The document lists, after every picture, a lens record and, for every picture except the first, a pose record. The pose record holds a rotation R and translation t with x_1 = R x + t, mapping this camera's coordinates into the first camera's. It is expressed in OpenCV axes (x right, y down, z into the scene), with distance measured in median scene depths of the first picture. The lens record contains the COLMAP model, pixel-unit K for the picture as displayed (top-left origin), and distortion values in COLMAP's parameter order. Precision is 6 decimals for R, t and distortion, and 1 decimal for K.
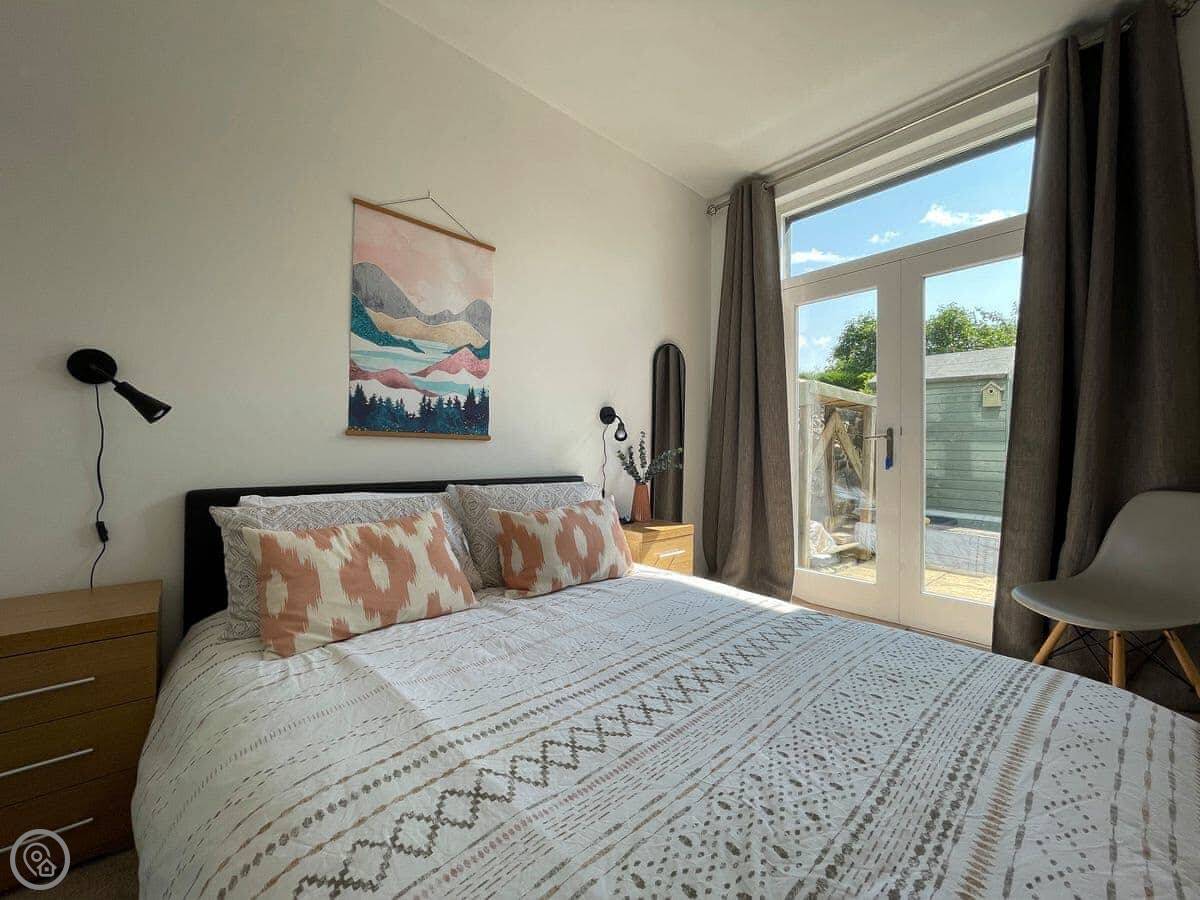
lens RADIAL K [[476.8, 0, 597.9], [0, 476.8, 446.1], [0, 0, 1]] dist [0.003525, 0.000102]
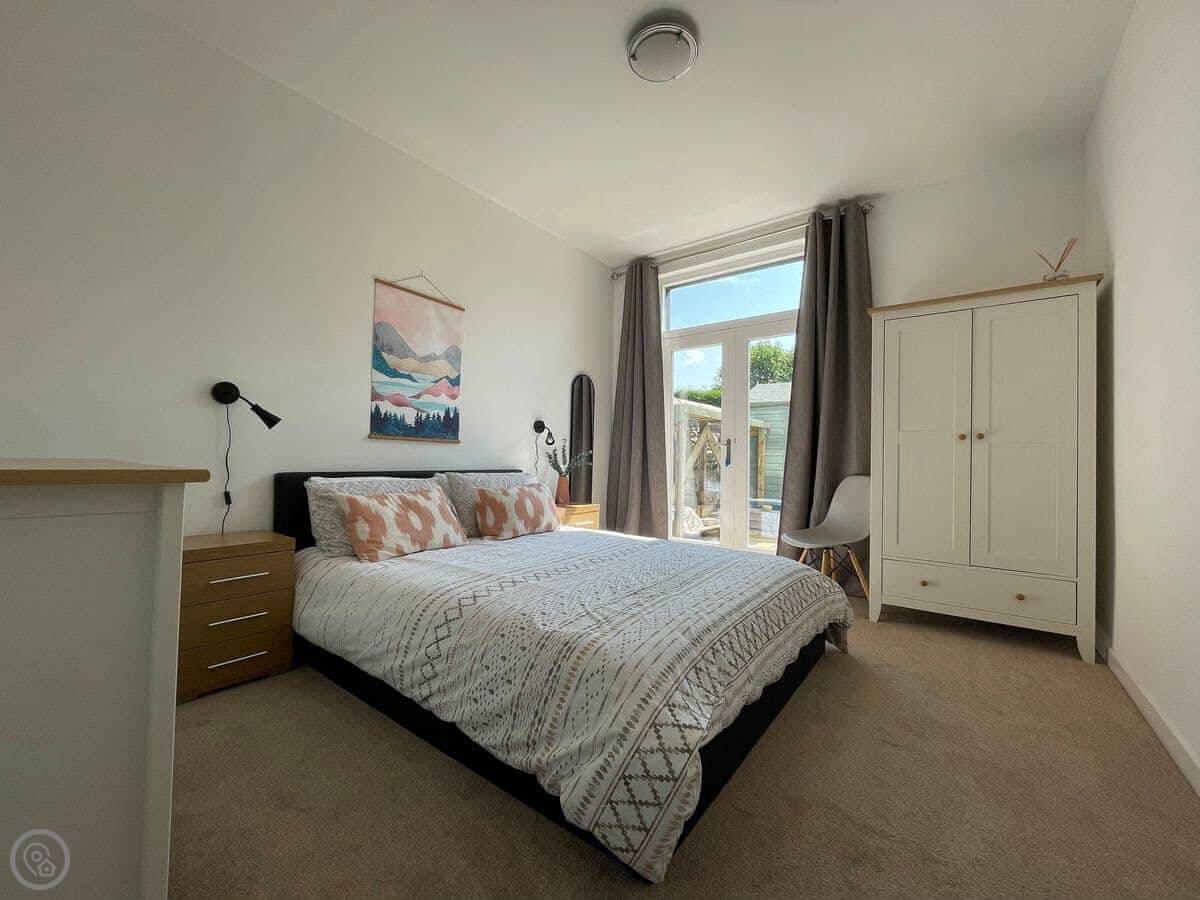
lens RADIAL K [[487.3, 0, 598.0], [0, 487.3, 449.7], [0, 0, 1]] dist [-0.000293, 0.000574]
pose [[0.981600, 0.009478, 0.190714, -0.109234], [-0.007929, 0.999929, -0.008884, 0.018113], [-0.190785, 0.007208, 0.981605, -0.562875]]
